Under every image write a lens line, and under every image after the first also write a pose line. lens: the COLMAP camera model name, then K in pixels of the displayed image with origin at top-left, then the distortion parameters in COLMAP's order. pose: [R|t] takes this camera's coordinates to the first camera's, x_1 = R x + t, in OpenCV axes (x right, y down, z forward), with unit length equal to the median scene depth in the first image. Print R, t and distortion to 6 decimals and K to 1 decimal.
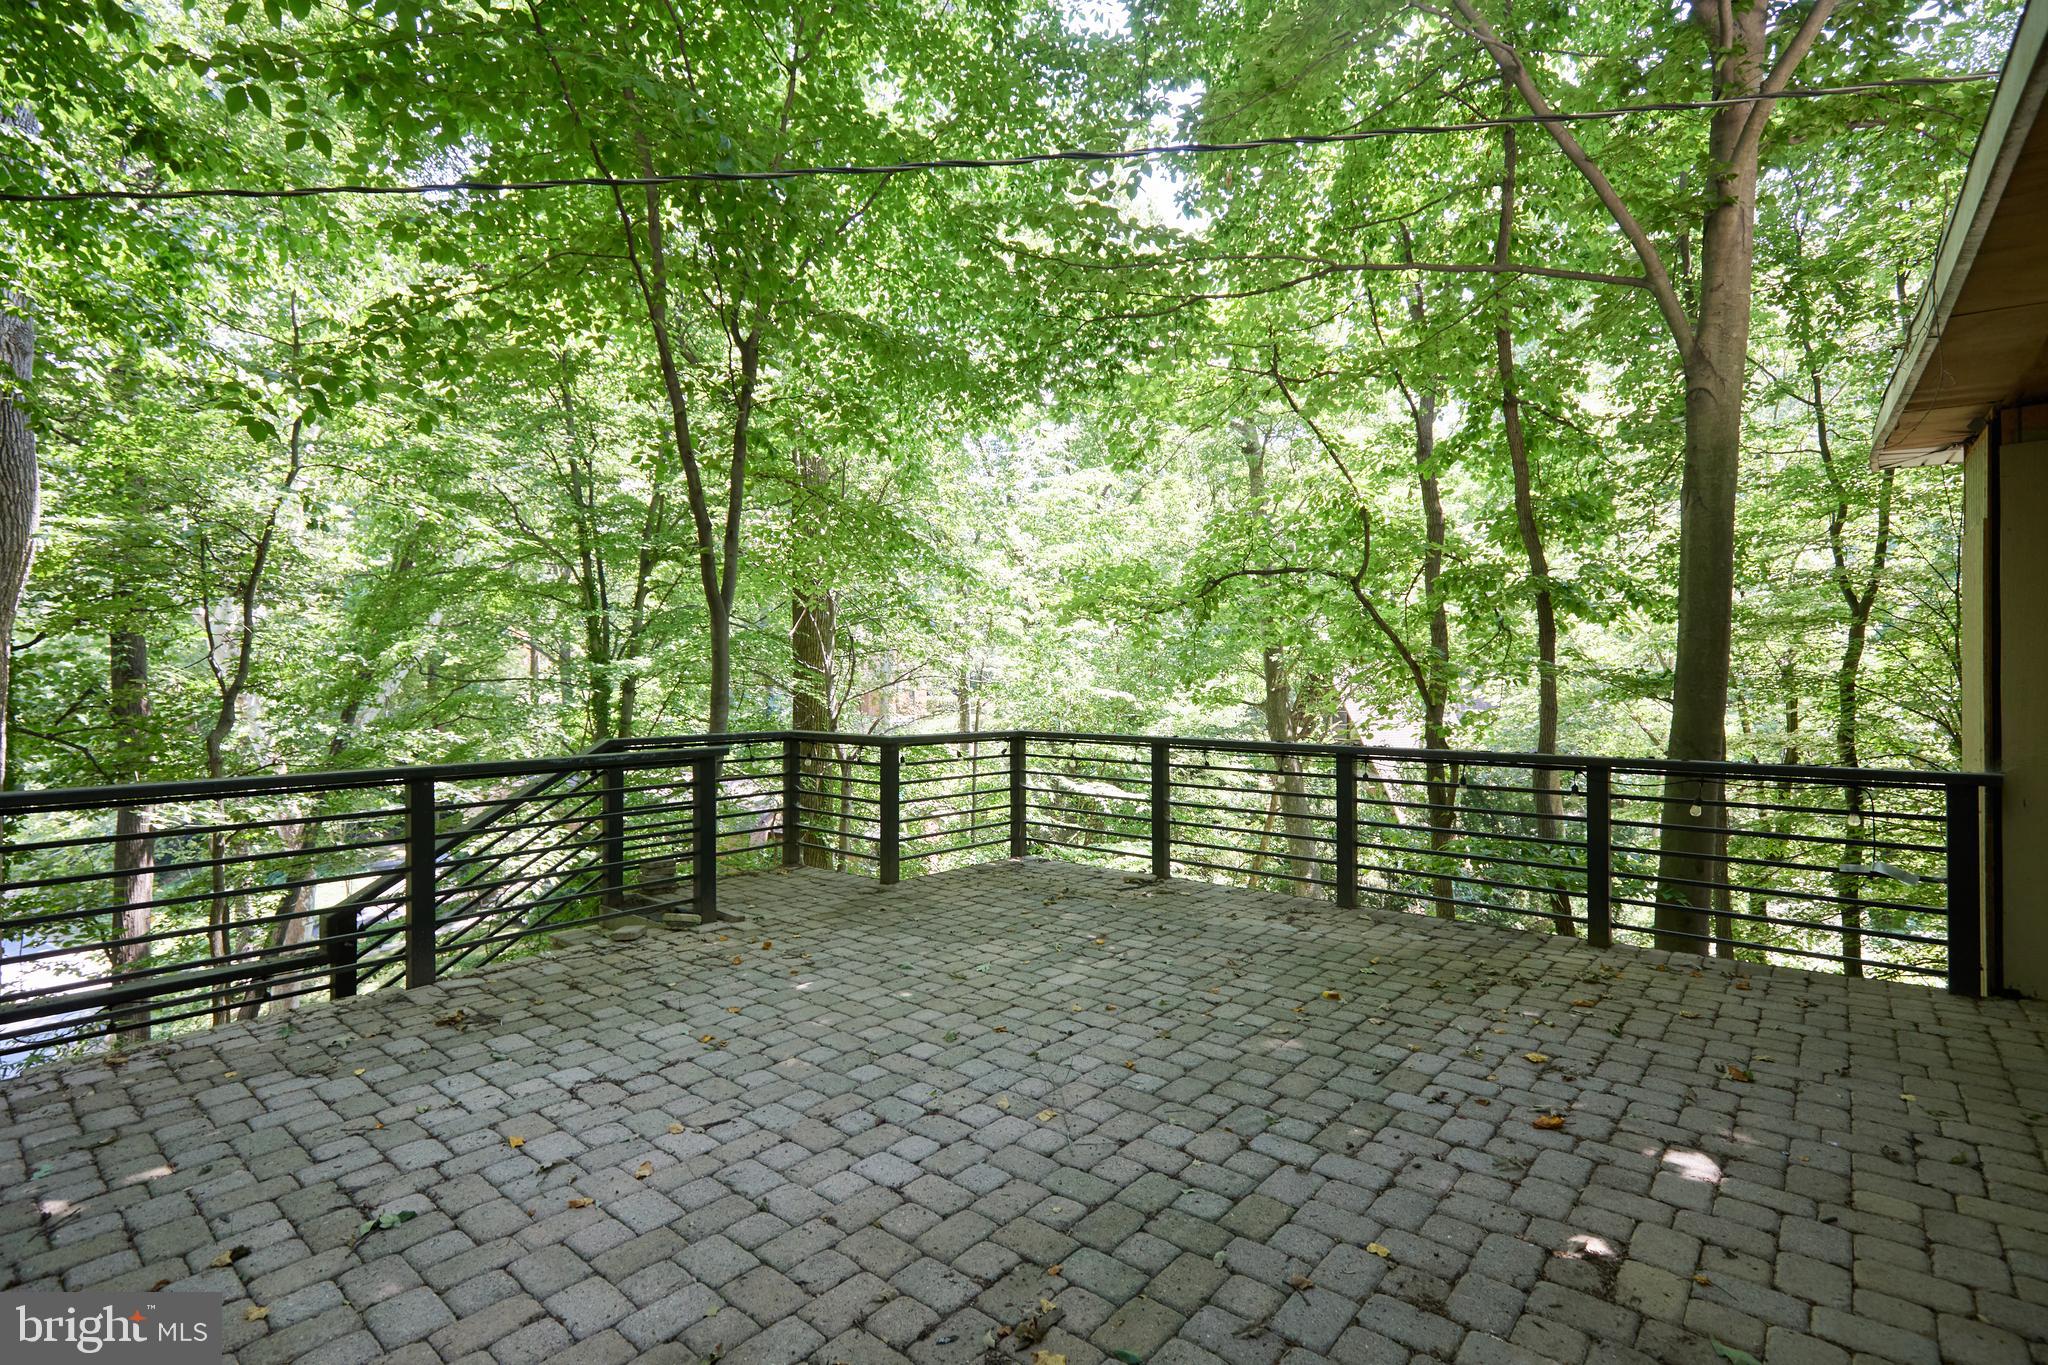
lens RADIAL K [[941.7, 0, 1026.9], [0, 941.7, 681.4], [0, 0, 1]] dist [0.002830, -0.000026]
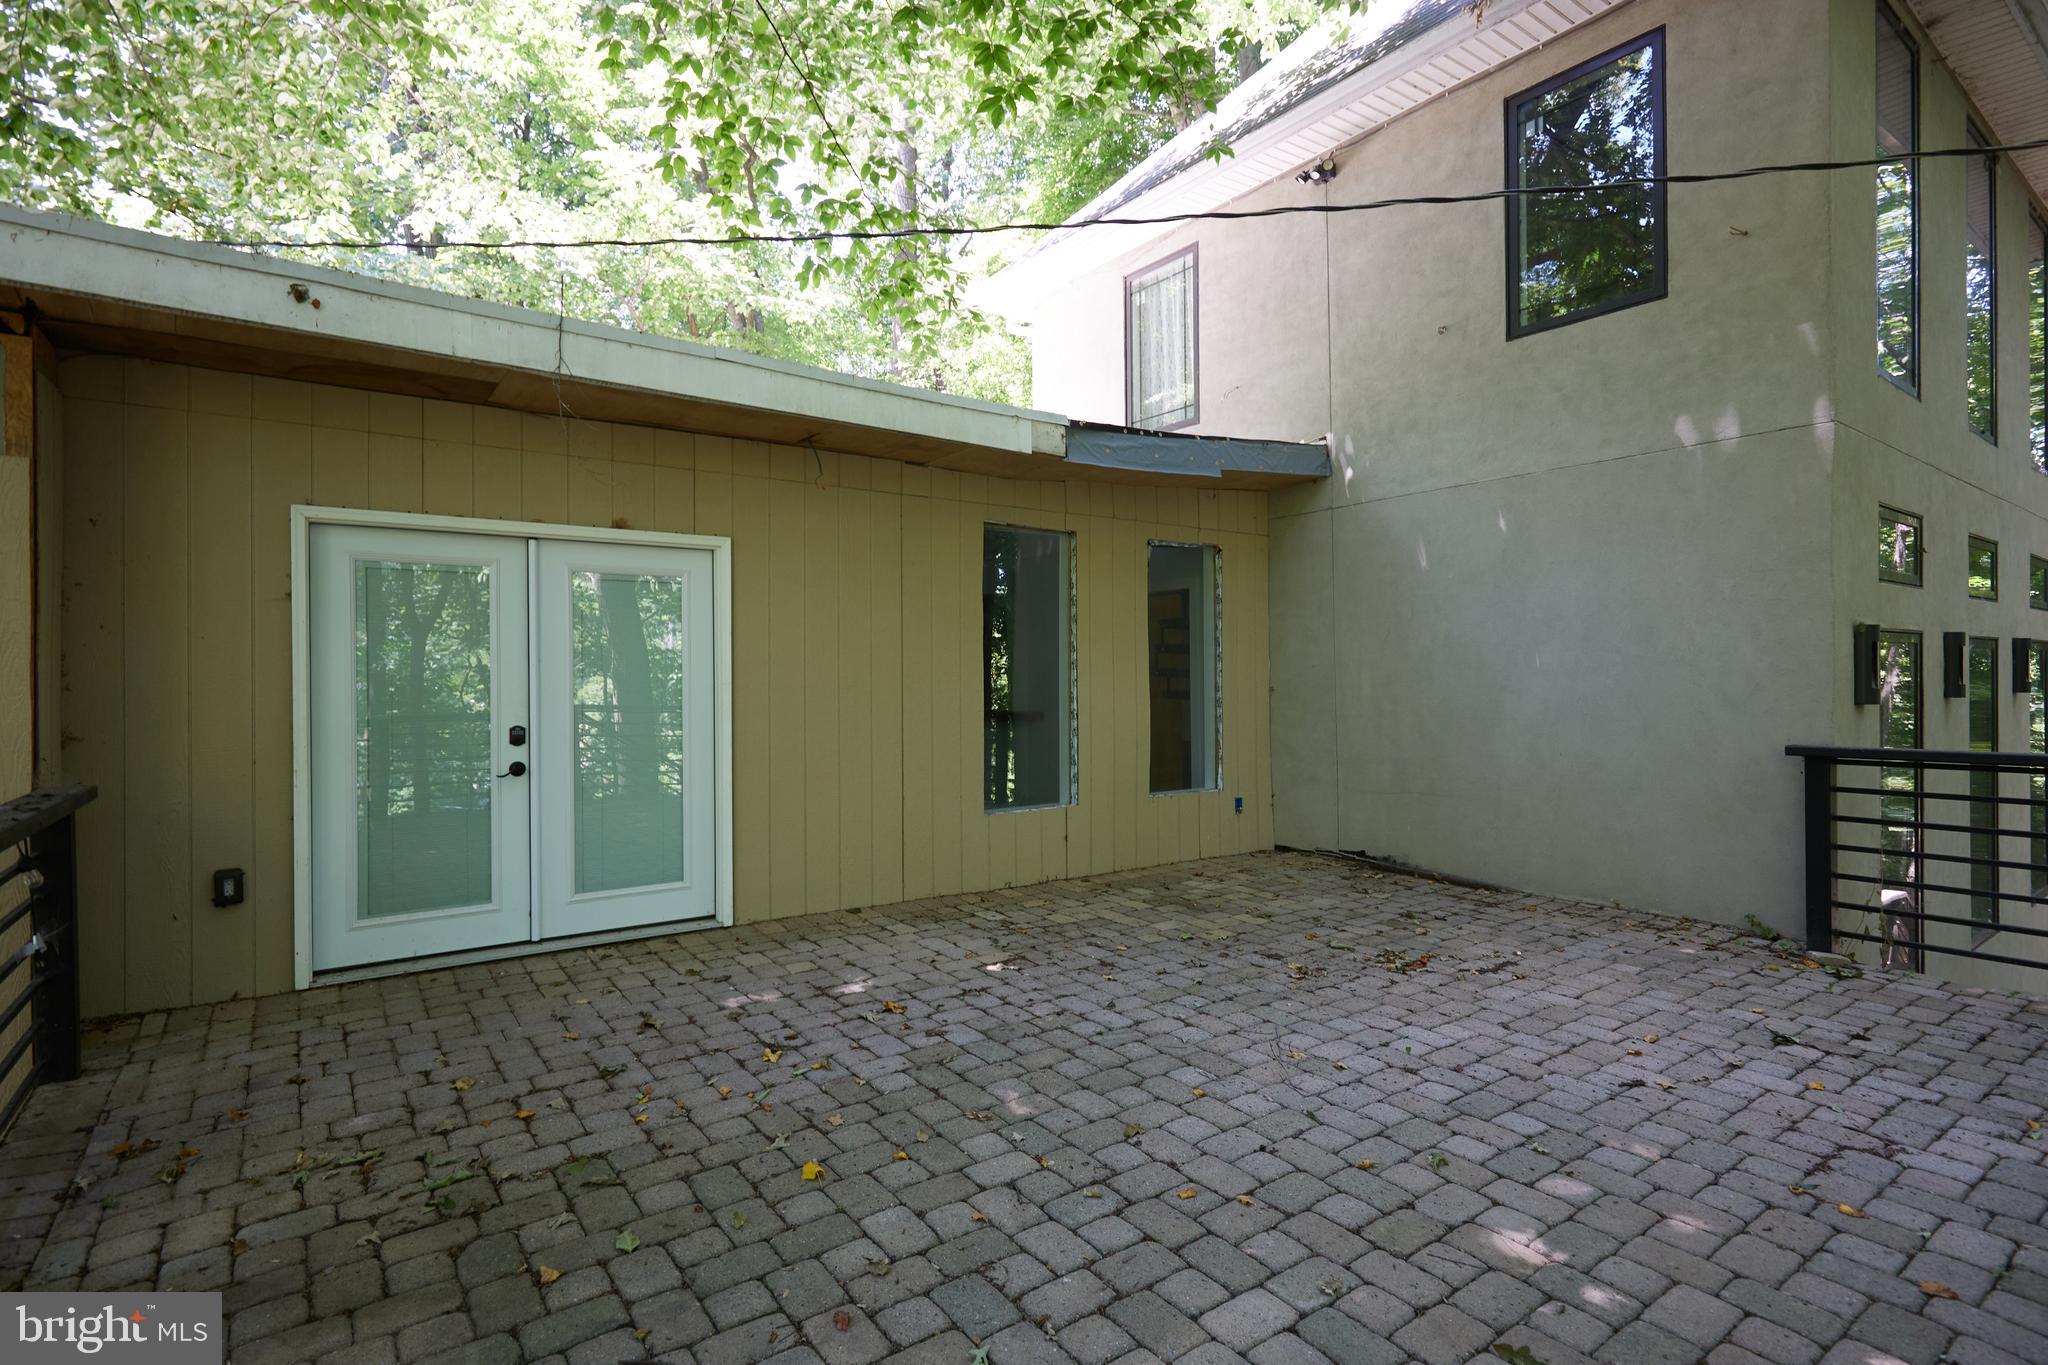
lens RADIAL K [[995.7, 0, 1022.2], [0, 995.7, 679.1], [0, 0, 1]] dist [-0.000724, -0.000149]
pose [[-0.969211, 0.010317, 0.246015, 0.039932], [0.011297, 0.999933, 0.002571, 0.015595], [-0.245972, 0.005271, -0.969263, 2.124090]]
